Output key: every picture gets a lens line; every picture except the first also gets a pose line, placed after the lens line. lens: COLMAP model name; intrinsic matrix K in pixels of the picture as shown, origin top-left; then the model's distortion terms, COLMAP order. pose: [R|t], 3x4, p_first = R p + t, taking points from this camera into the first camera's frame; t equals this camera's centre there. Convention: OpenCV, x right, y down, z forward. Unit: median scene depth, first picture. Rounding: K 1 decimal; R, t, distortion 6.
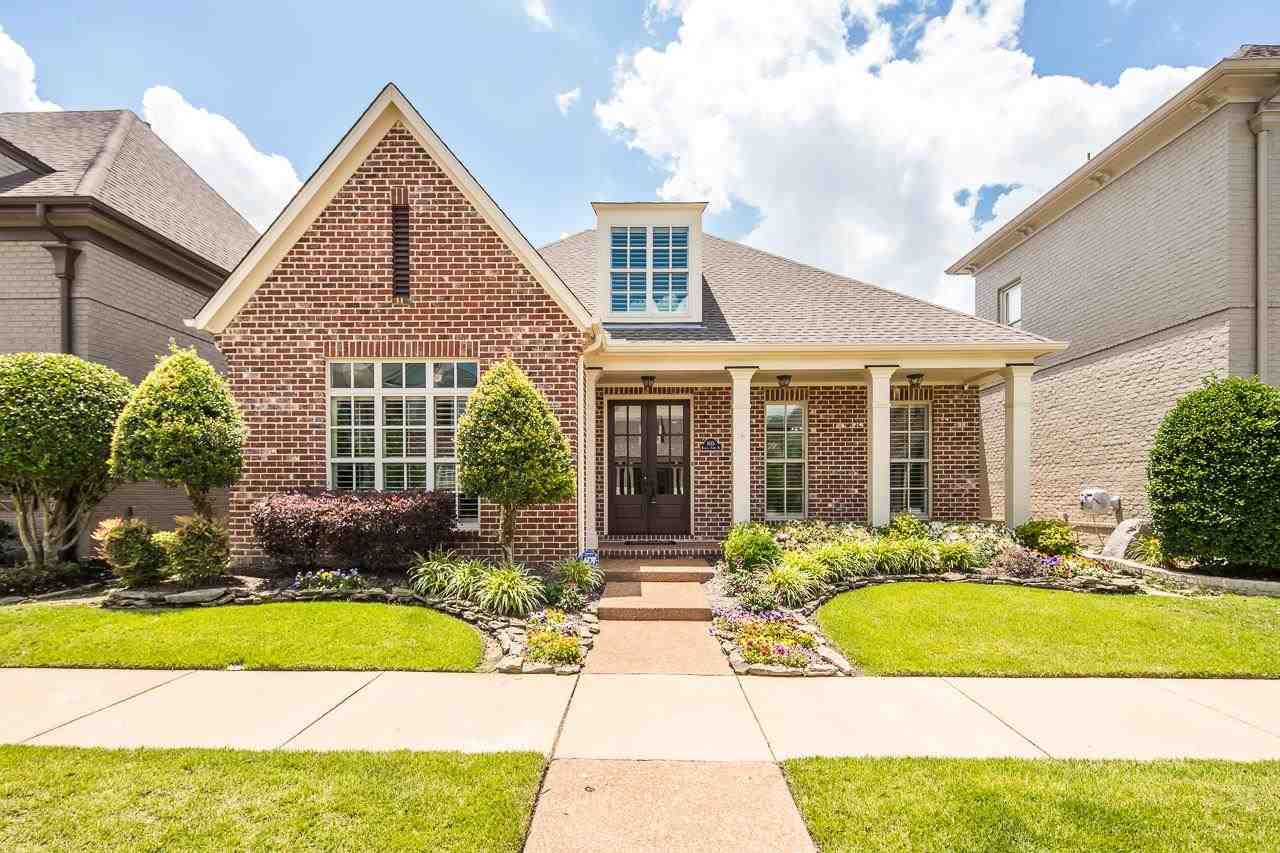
lens RADIAL K [[658.2, 0, 618.4], [0, 658.2, 500.0], [0, 0, 1]] dist [0.000477, 0.000985]
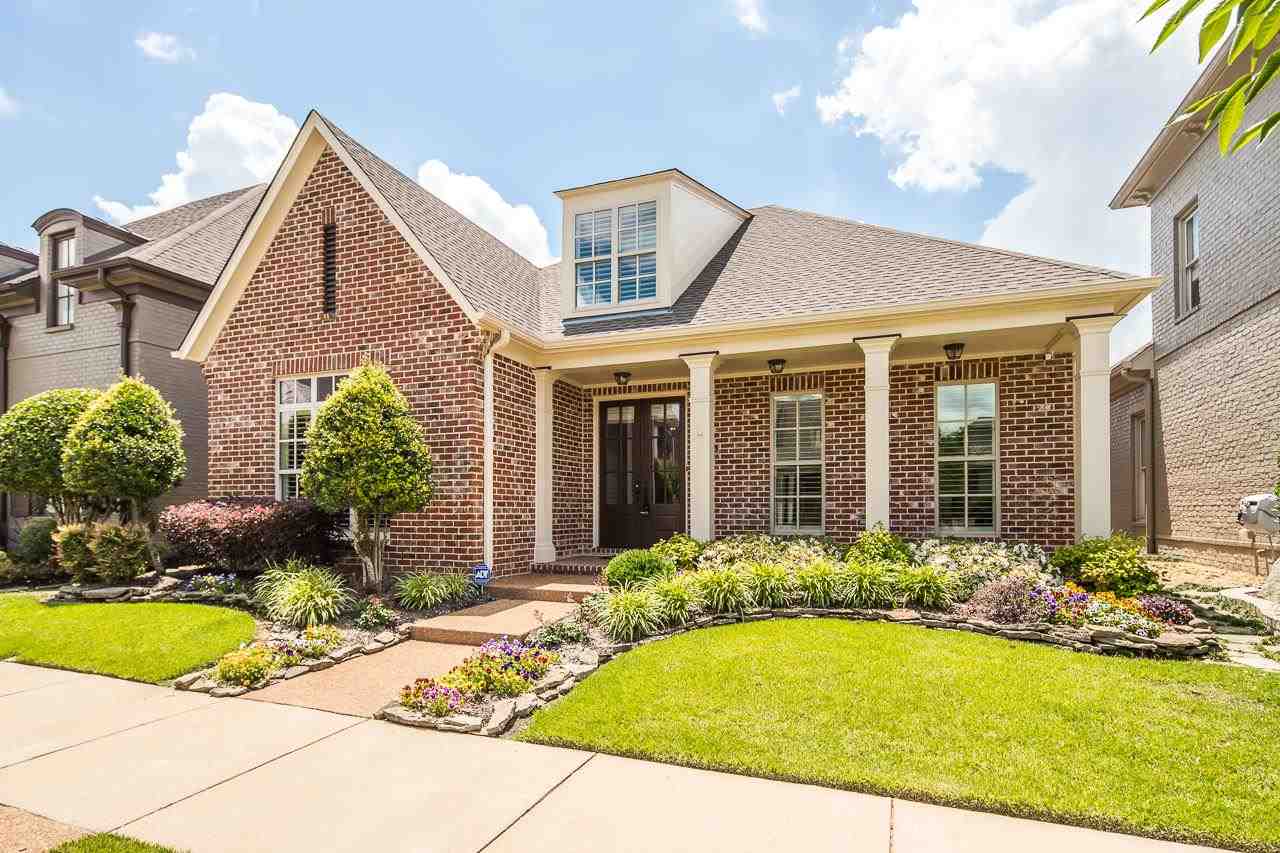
lens RADIAL K [[658.2, 0, 618.4], [0, 658.2, 500.0], [0, 0, 1]] dist [0.000477, 0.000985]
pose [[0.934018, -0.004678, -0.357196, 0.461262], [-0.002020, 0.999829, -0.018377, 0.003857], [0.357221, 0.017886, 0.933849, 0.200973]]
